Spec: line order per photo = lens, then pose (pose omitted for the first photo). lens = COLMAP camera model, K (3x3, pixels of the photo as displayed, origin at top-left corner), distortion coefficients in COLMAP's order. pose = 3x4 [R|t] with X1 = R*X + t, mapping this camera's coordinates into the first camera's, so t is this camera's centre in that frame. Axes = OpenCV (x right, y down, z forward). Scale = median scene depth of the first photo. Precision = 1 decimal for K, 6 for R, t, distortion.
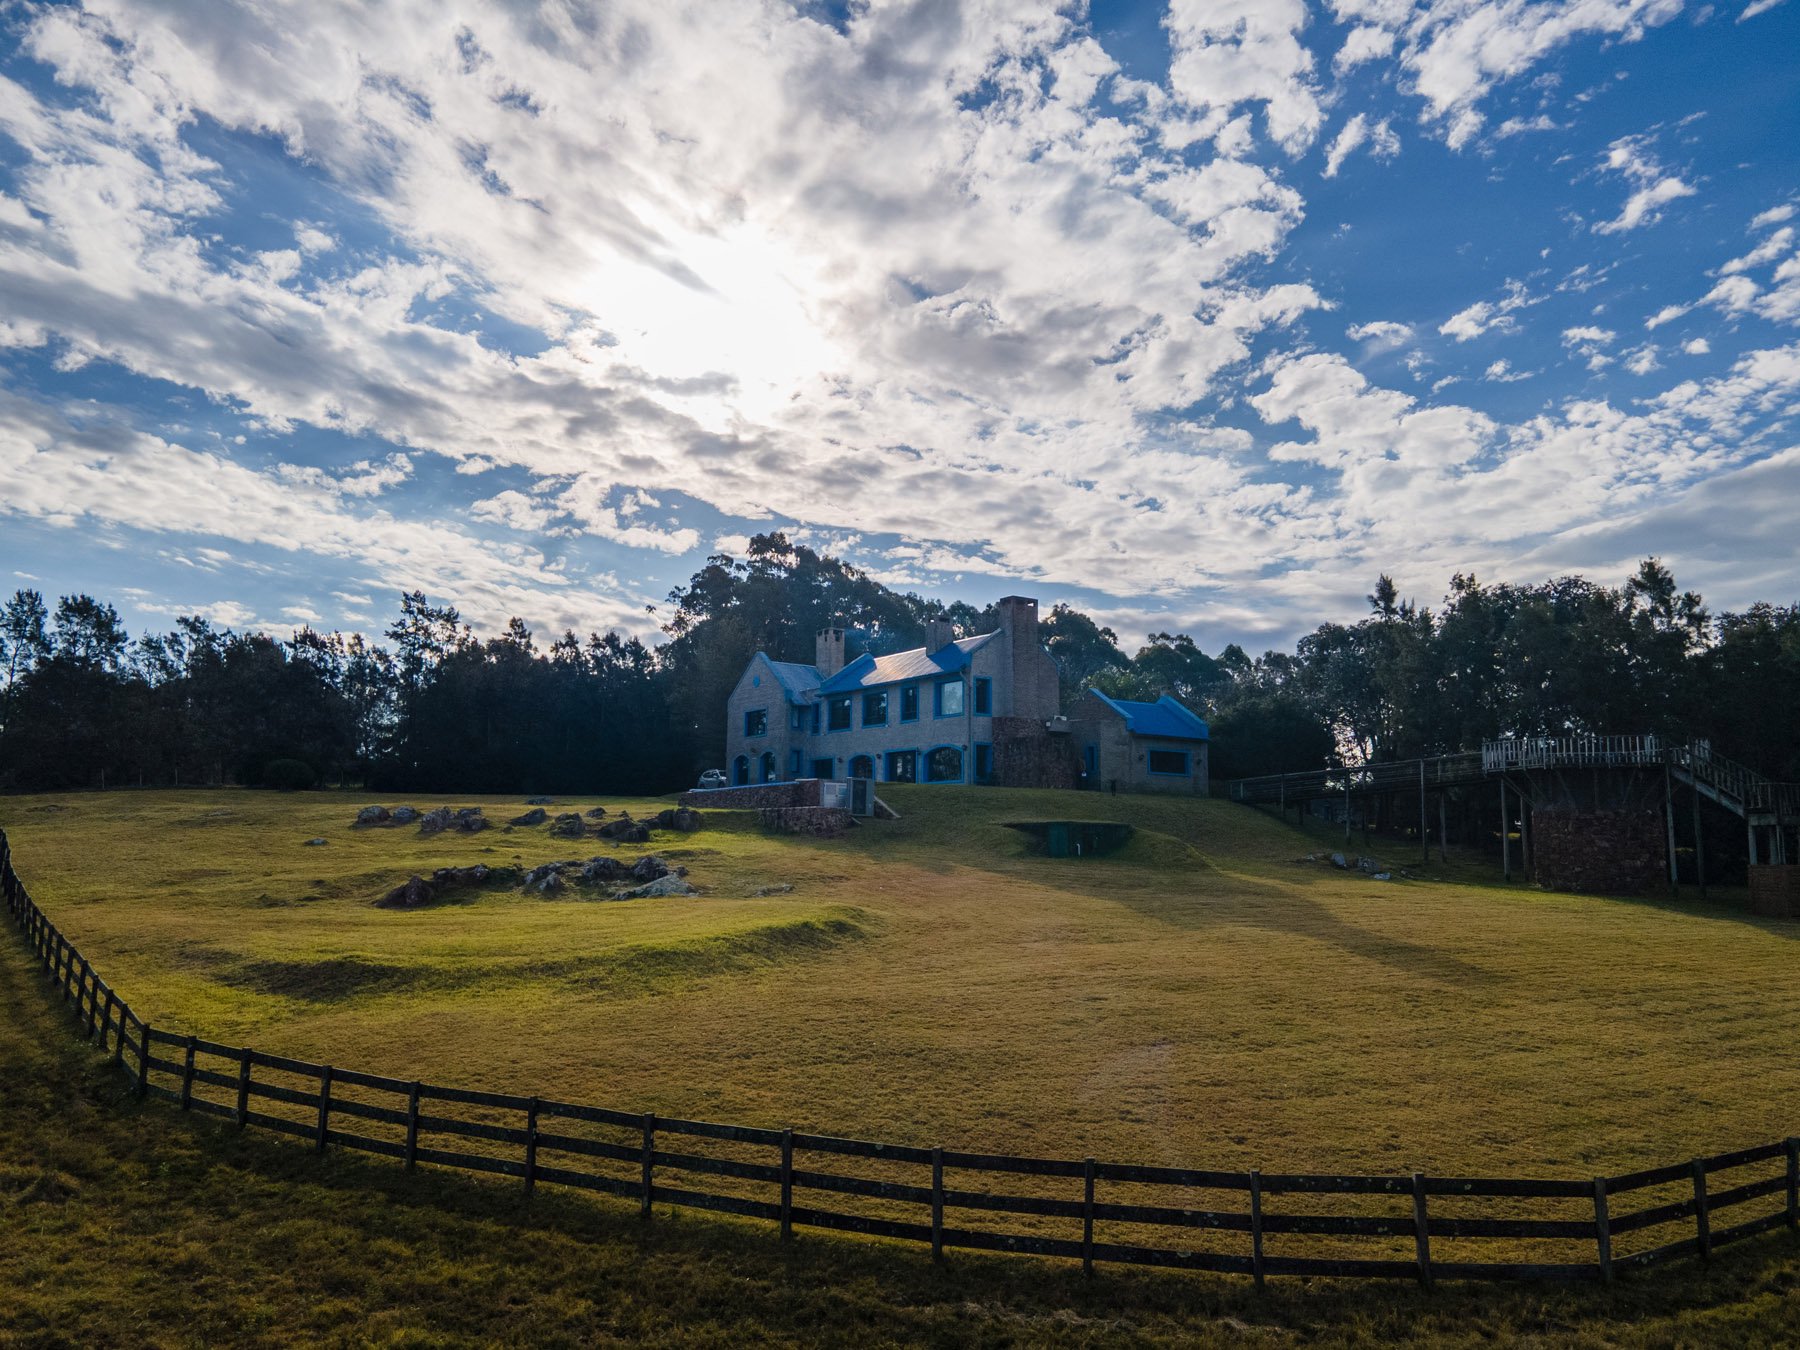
lens RADIAL K [[1301.1, 0, 900.0], [0, 1301.1, 675.0], [0, 0, 1]] dist [0.007879, 0.004715]
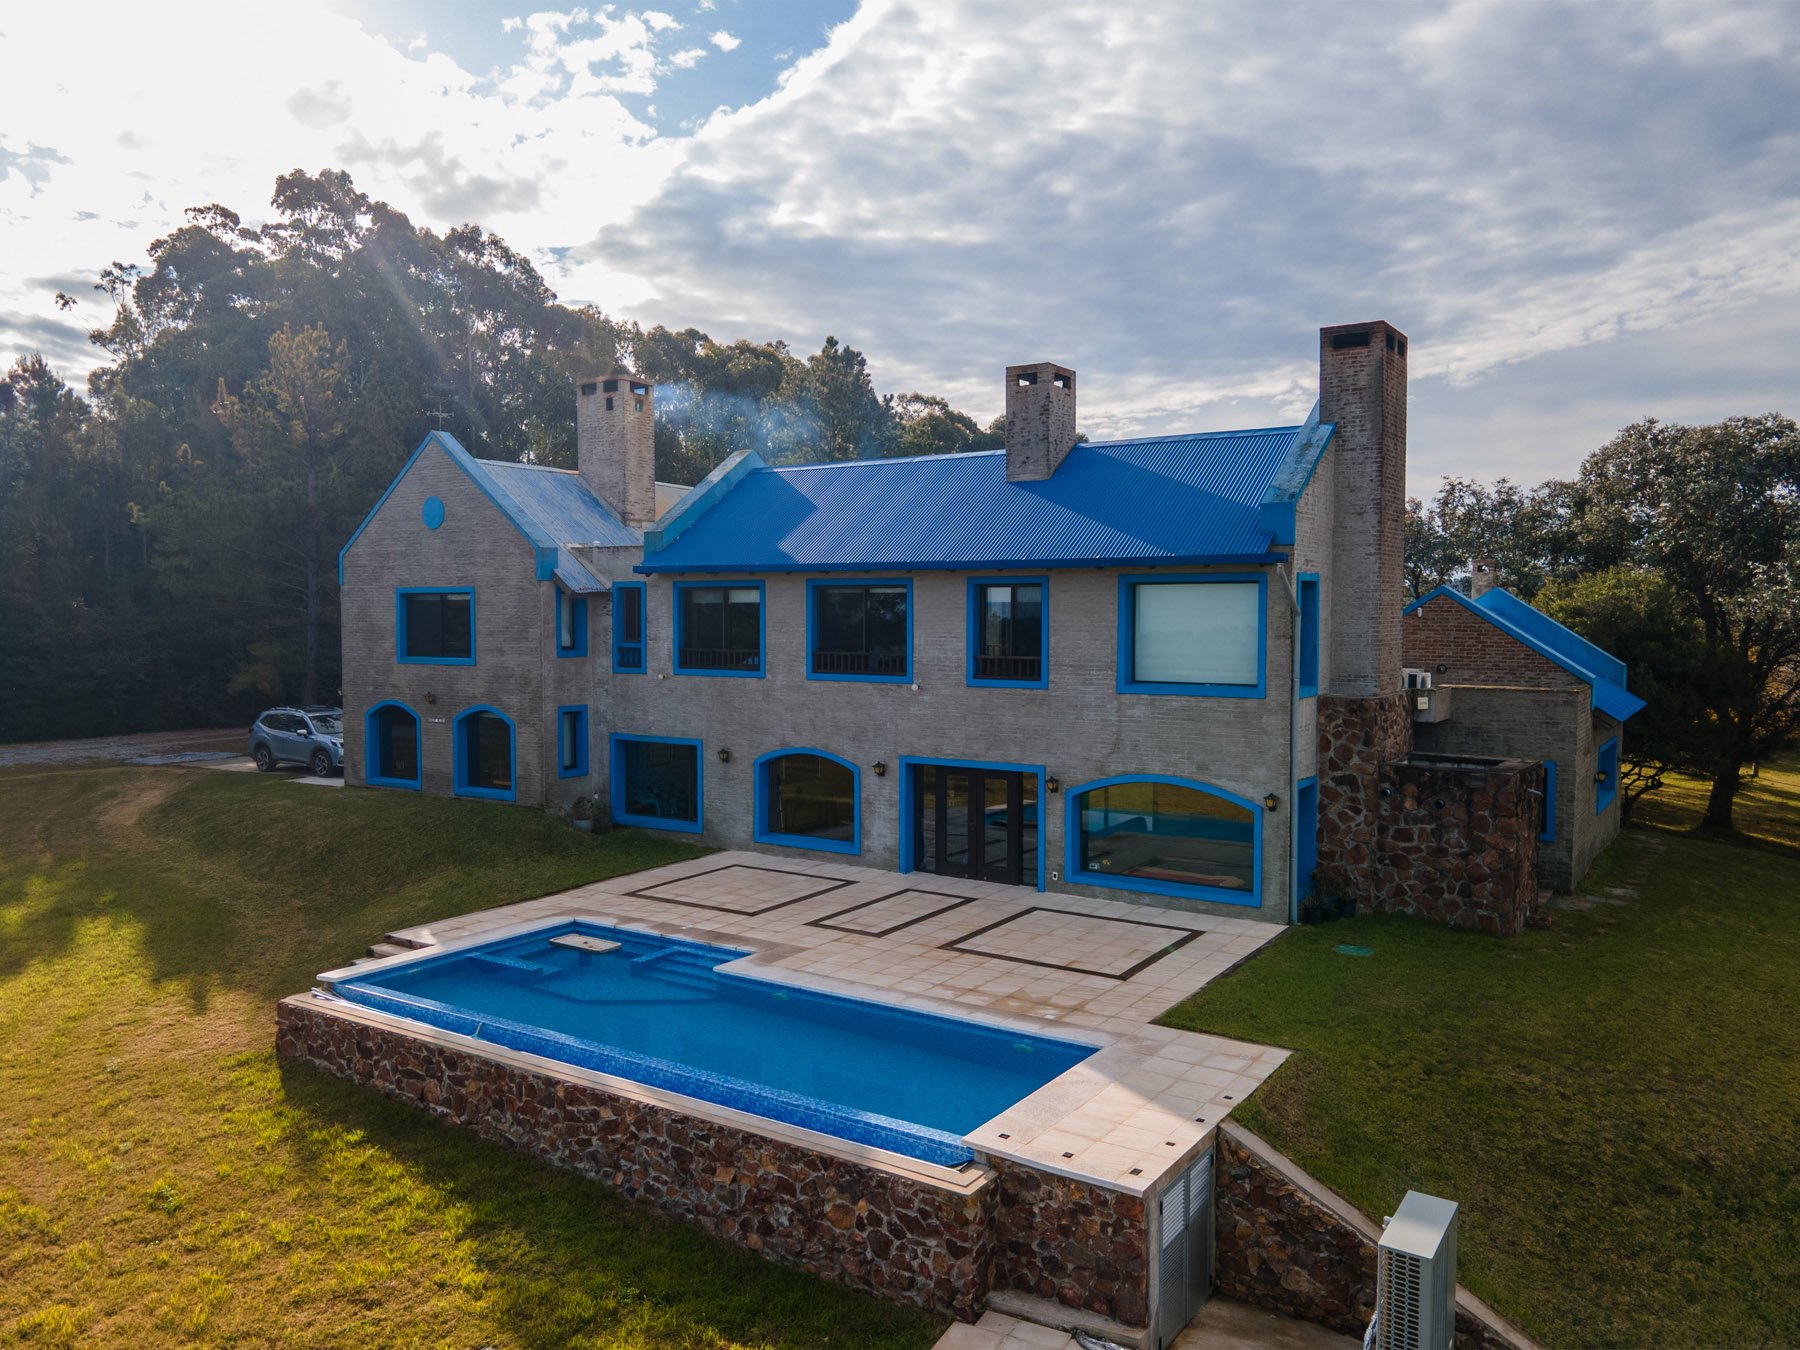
lens RADIAL K [[1301.1, 0, 900.0], [0, 1301.1, 675.0], [0, 0, 1]] dist [0.007879, 0.004715]
pose [[0.931332, -0.025872, 0.363252, -0.121814], [-0.045153, 0.981572, 0.185679, -0.024532], [-0.361362, -0.189331, 0.913001, 0.601580]]
